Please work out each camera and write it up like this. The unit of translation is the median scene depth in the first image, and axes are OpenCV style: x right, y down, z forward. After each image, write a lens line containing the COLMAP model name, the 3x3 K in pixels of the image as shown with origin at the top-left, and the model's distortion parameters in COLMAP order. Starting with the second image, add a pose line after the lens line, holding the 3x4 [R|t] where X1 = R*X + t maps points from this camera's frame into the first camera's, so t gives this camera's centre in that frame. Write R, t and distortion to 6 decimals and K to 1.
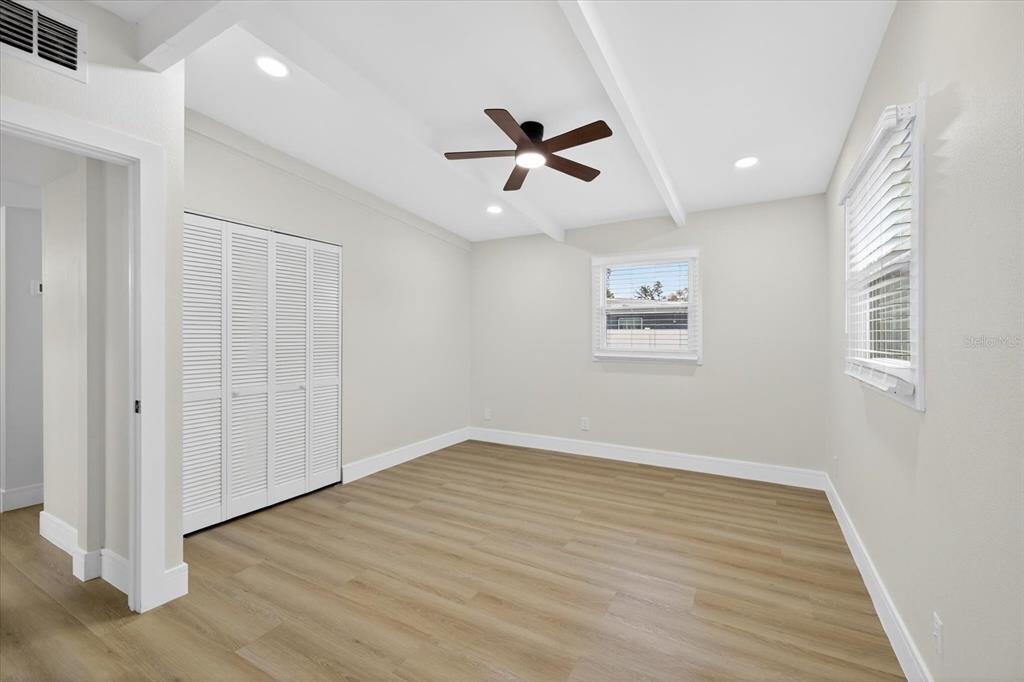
lens RADIAL K [[430.5, 0, 509.5], [0, 430.5, 337.4], [0, 0, 1]] dist [0.013834, -0.003424]
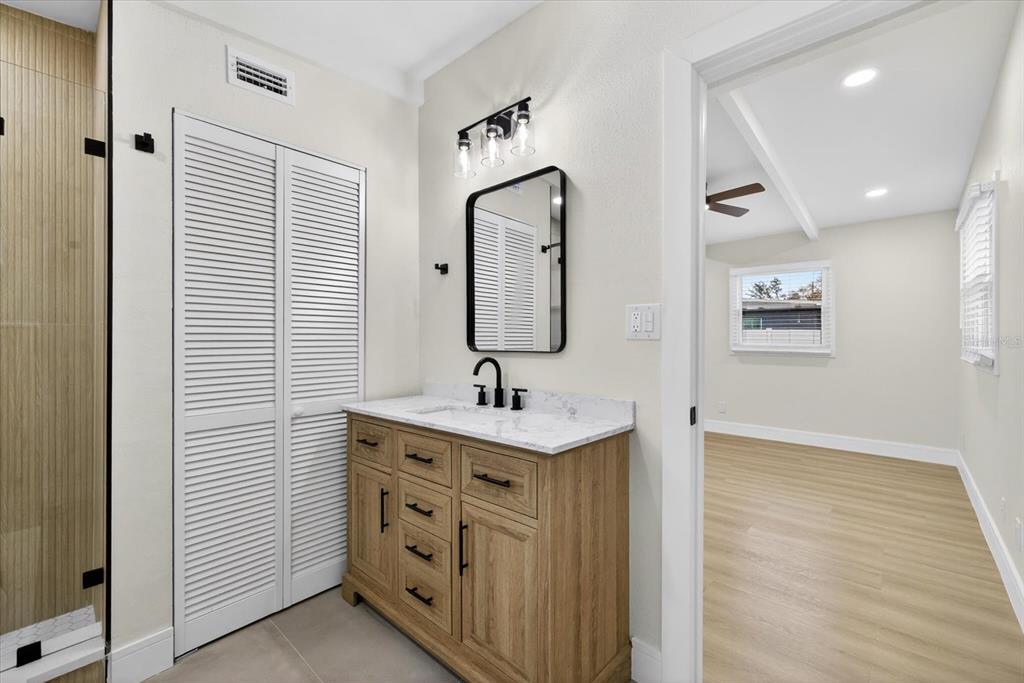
lens RADIAL K [[430.5, 0, 509.4], [0, 430.5, 337.1], [0, 0, 1]] dist [0.013834, -0.003424]
pose [[0.976627, -0.000573, -0.214941, -0.181145], [-0.000406, 0.999990, -0.004513, 0.014546], [0.214941, 0.004495, 0.976617, -0.374150]]
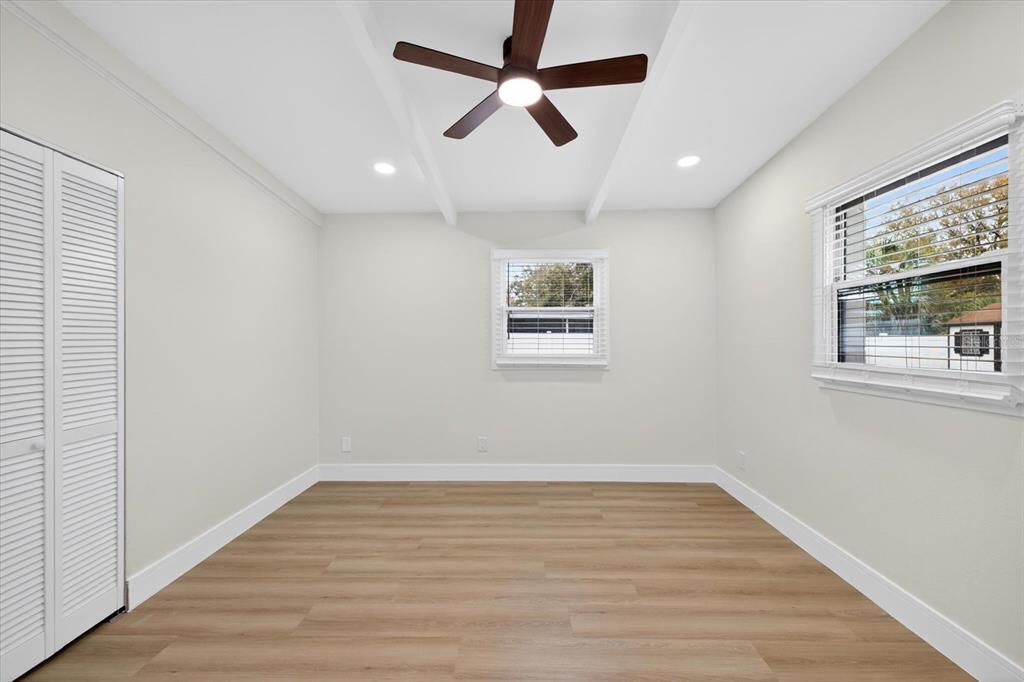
lens RADIAL K [[430.5, 0, 513.4], [0, 430.5, 342.1], [0, 0, 1]] dist [0.013834, -0.003424]
pose [[0.879162, -0.005206, 0.476495, -0.217035], [0.003453, 0.999984, 0.004554, -0.004448], [-0.476511, -0.002359, 0.879165, 0.277886]]
